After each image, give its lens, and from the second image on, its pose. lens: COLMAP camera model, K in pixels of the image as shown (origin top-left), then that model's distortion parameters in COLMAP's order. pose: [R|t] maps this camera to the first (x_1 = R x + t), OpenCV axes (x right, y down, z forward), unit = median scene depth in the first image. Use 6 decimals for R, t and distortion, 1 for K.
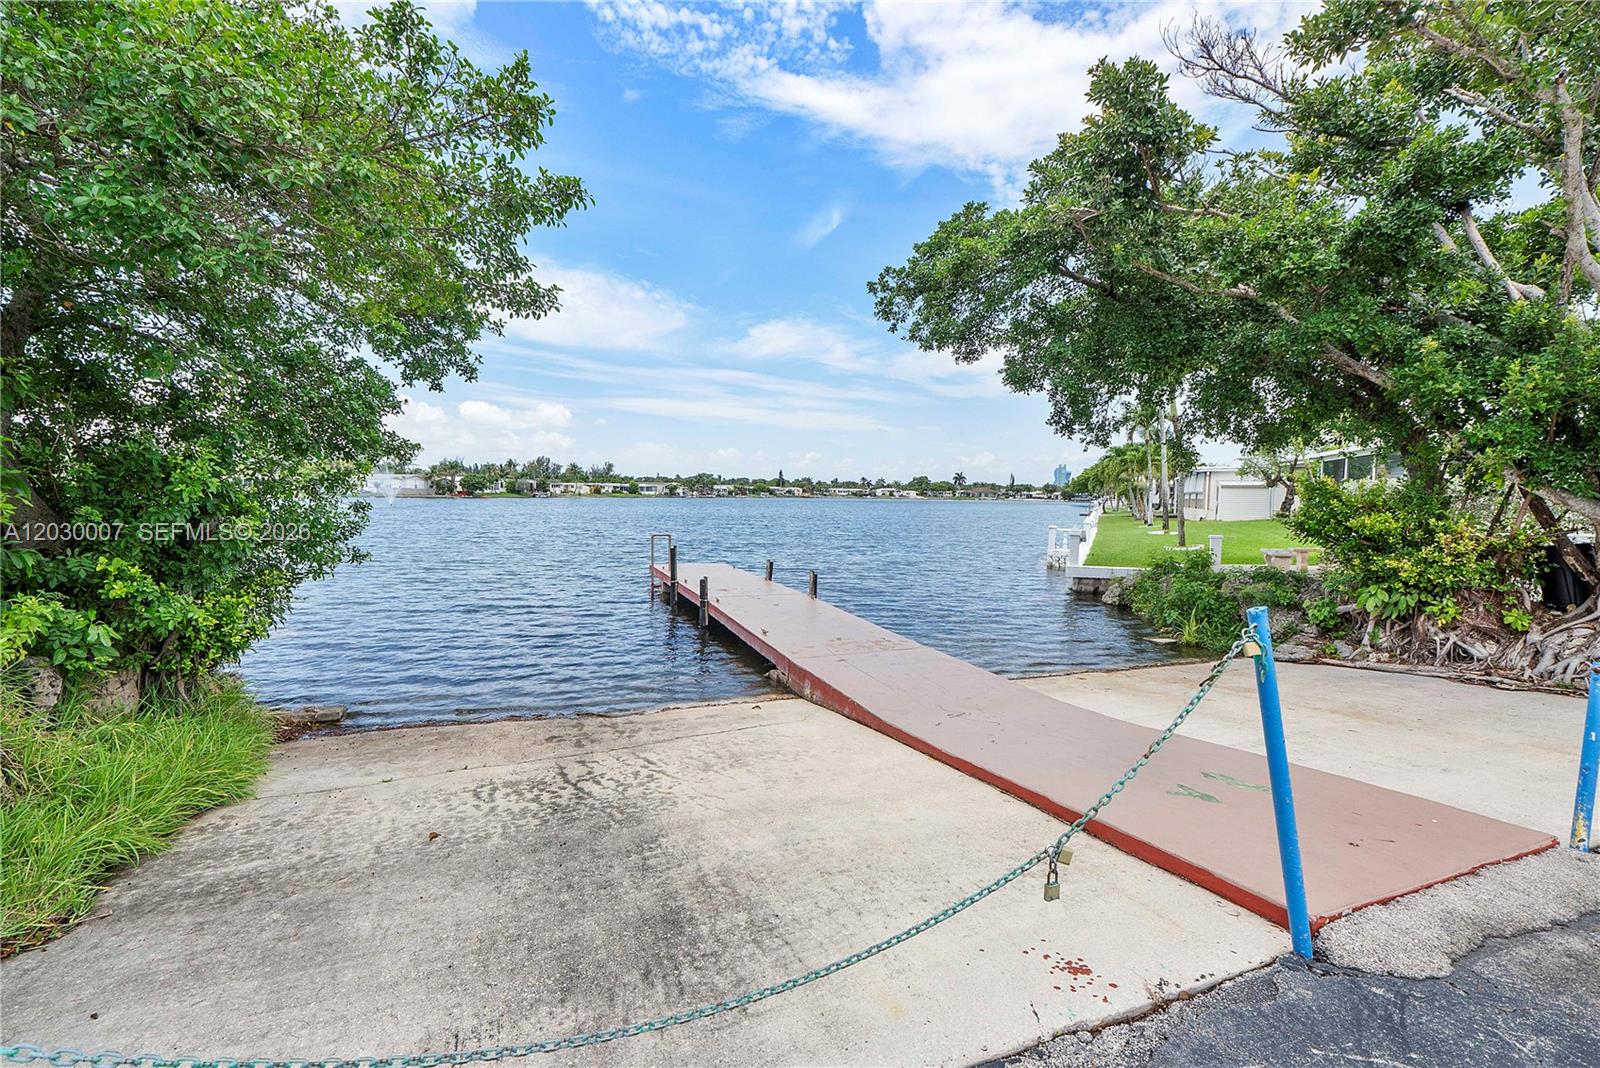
lens RADIAL K [[689.5, 0, 800.2], [0, 689.5, 533.9], [0, 0, 1]] dist [-0.010468, 0.001810]
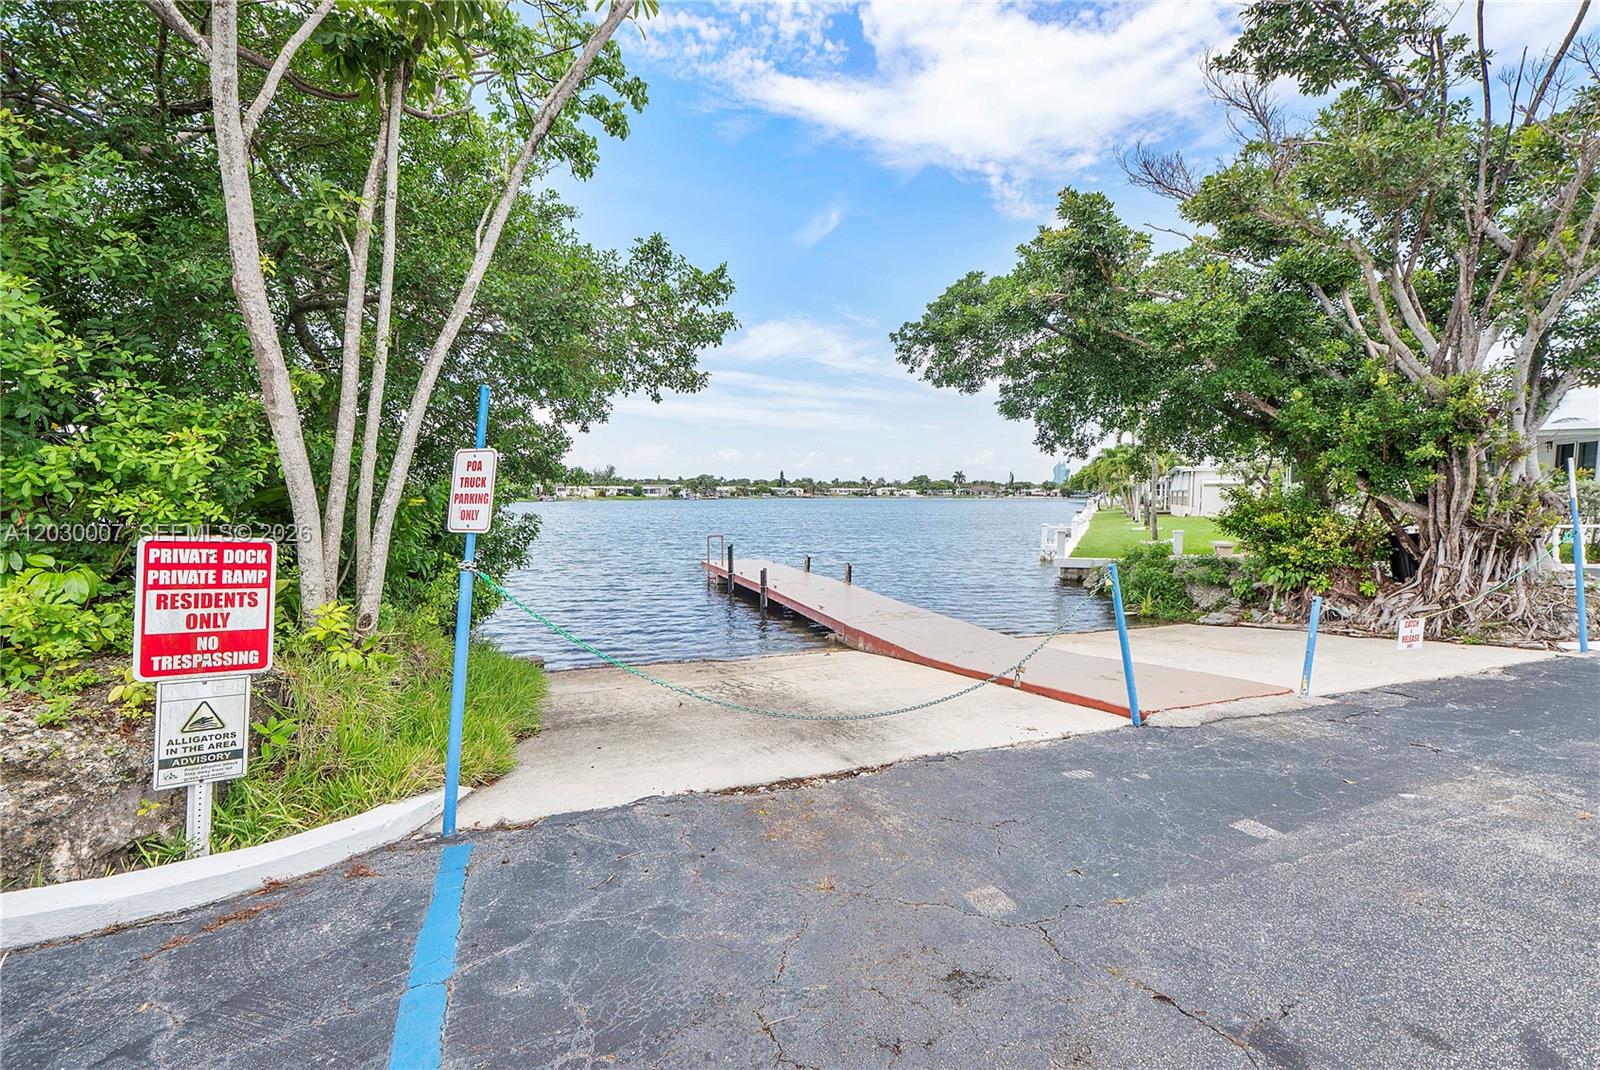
lens RADIAL K [[698.3, 0, 800.2], [0, 698.3, 537.9], [0, 0, 1]] dist [-0.002641, -0.000663]
pose [[0.999921, -0.012198, 0.003089, -0.041879], [0.012180, 0.999909, 0.005865, -0.000086], [-0.003161, -0.005827, 0.999978, -0.154731]]
